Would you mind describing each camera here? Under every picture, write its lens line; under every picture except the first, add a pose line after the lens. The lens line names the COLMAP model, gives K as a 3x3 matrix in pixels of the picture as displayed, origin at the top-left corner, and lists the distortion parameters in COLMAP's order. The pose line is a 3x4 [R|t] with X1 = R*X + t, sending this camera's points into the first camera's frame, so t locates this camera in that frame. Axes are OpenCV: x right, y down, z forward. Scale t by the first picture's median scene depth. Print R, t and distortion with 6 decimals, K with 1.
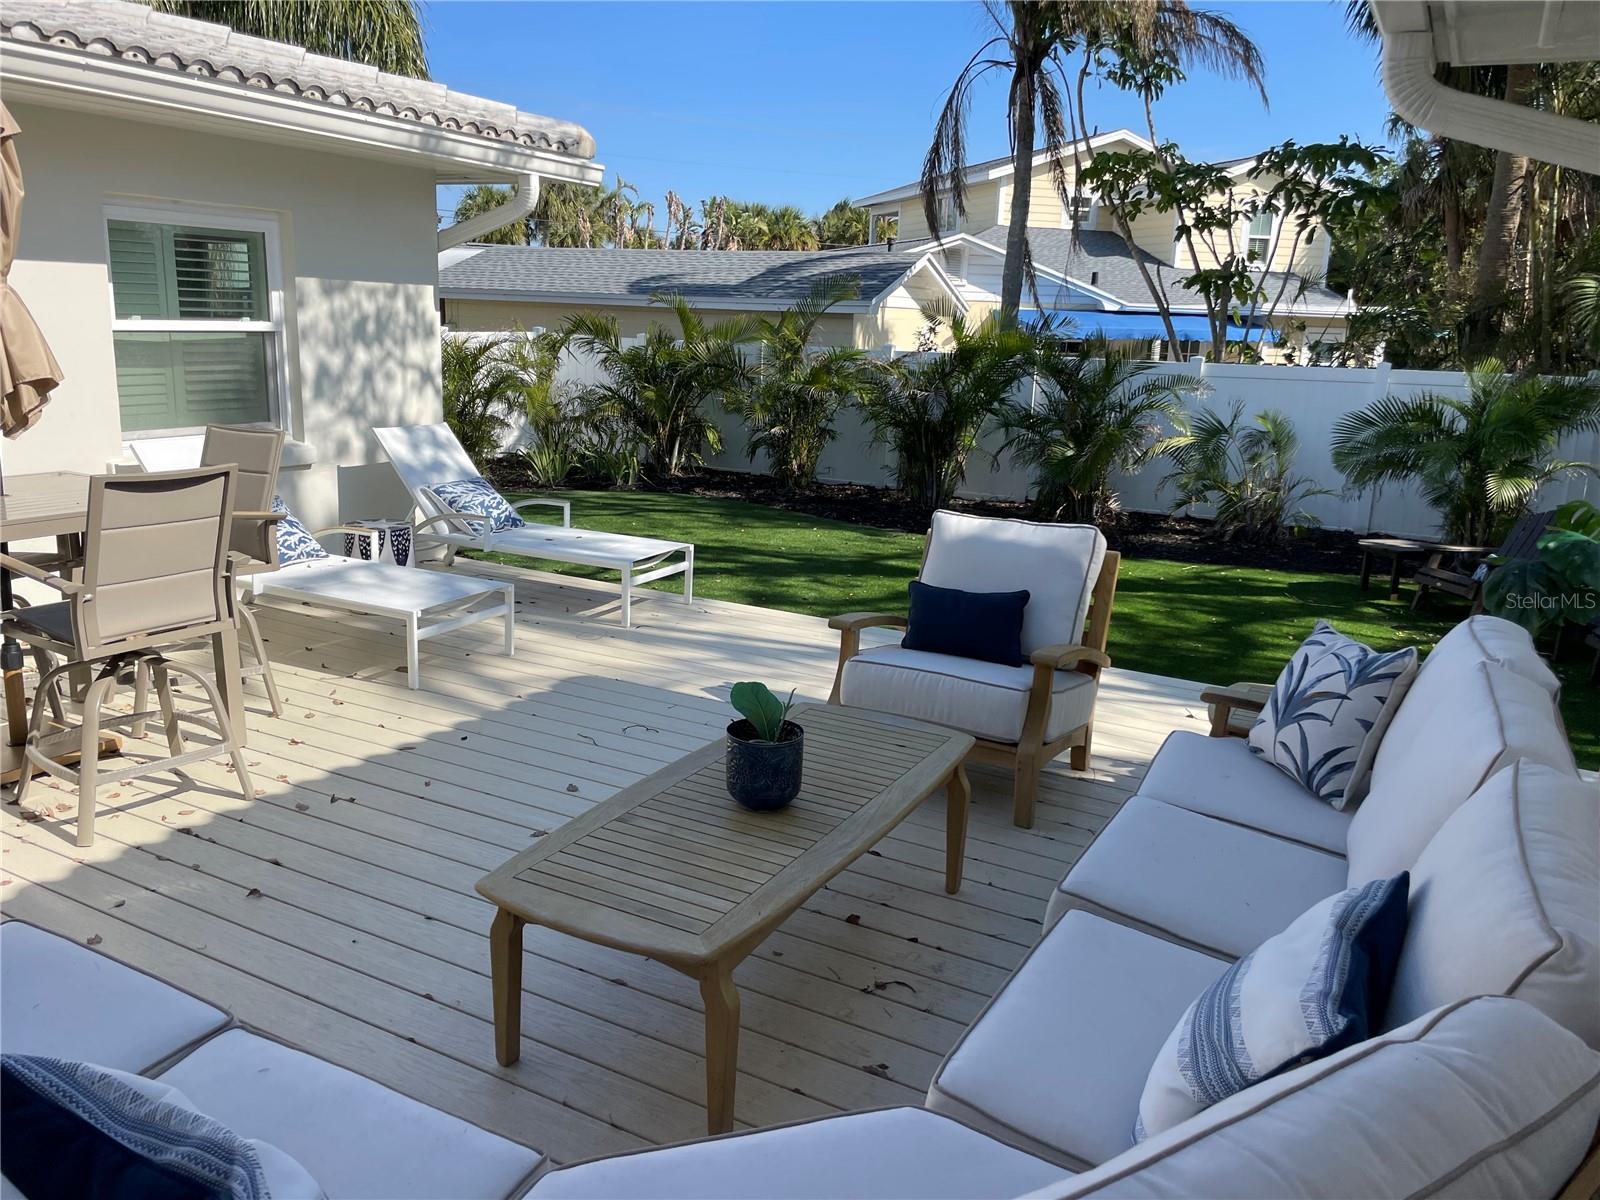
lens RADIAL K [[1216.0, 0, 778.8], [0, 1216.0, 569.9], [0, 0, 1]] dist [0.098631, -0.126198]
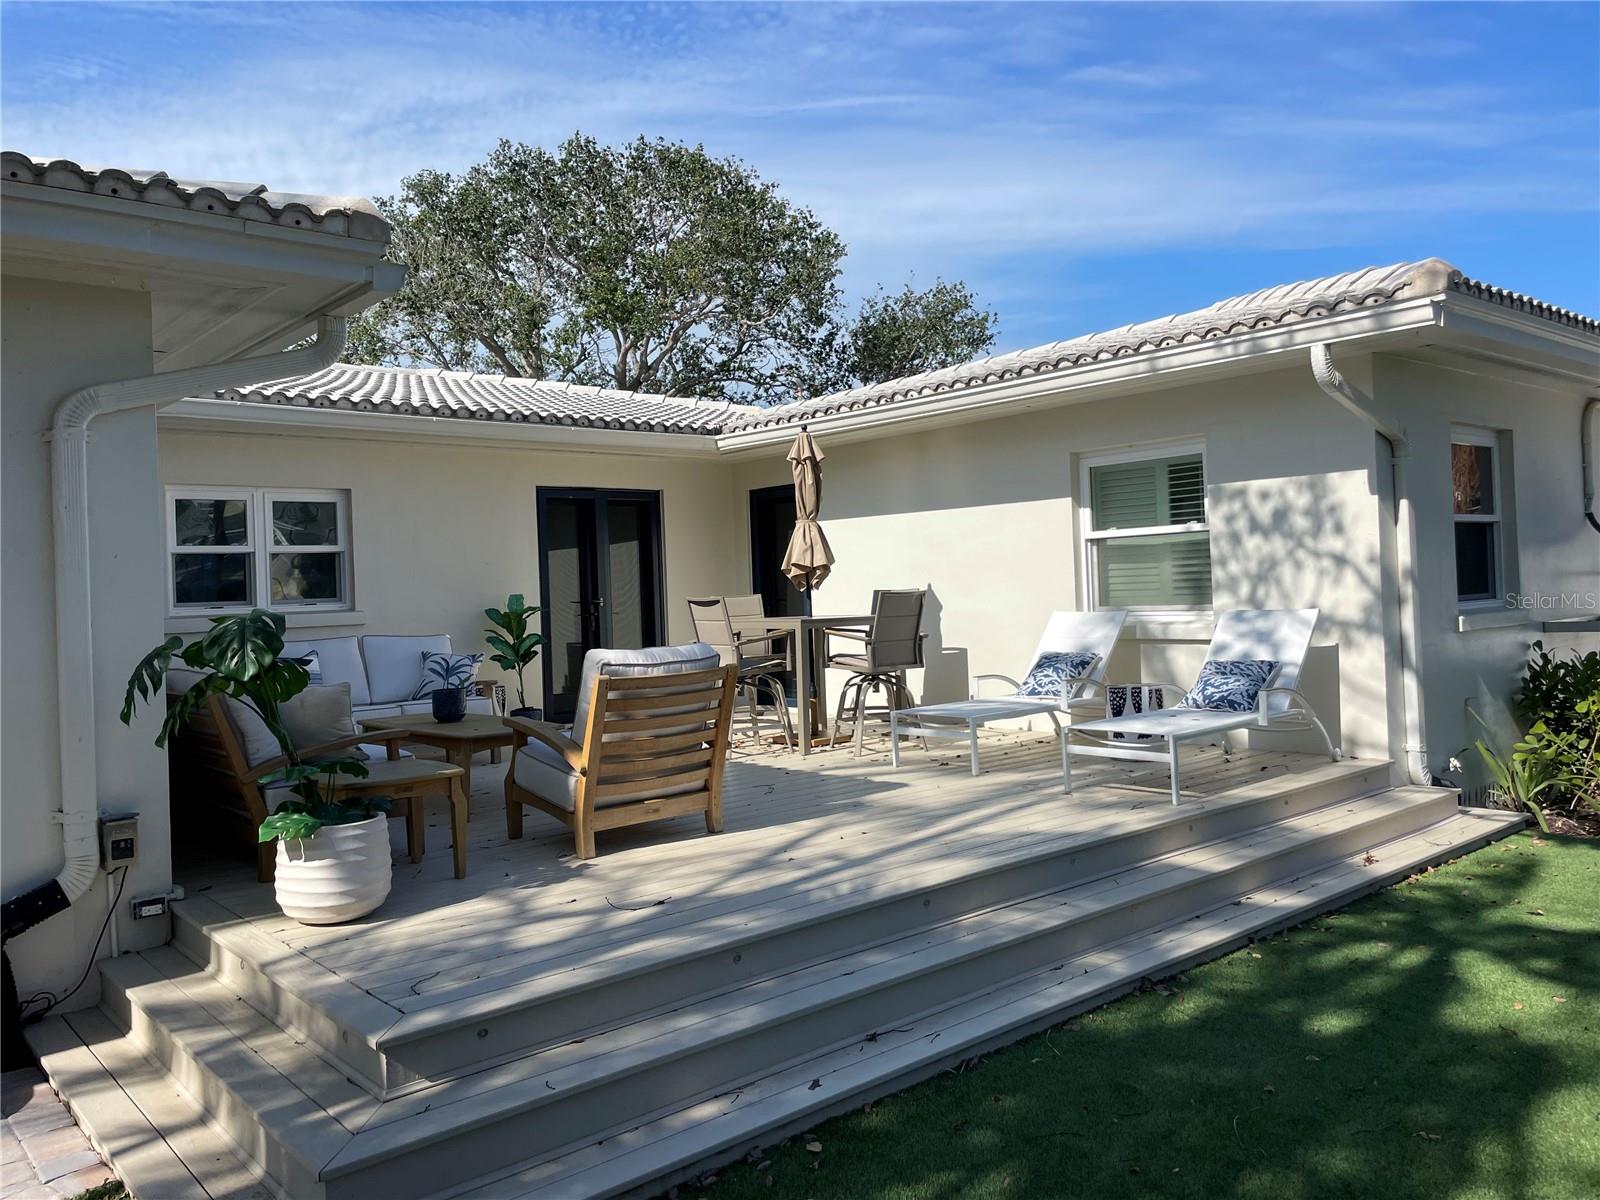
lens RADIAL K [[1216.0, 0, 778.8], [0, 1216.0, 569.9], [0, 0, 1]] dist [0.098631, -0.126198]
pose [[-0.351030, -0.033333, -0.935771, 1.003310], [-0.162702, 0.986335, 0.025899, -0.133974], [0.922120, 0.161343, -0.351657, 1.196259]]
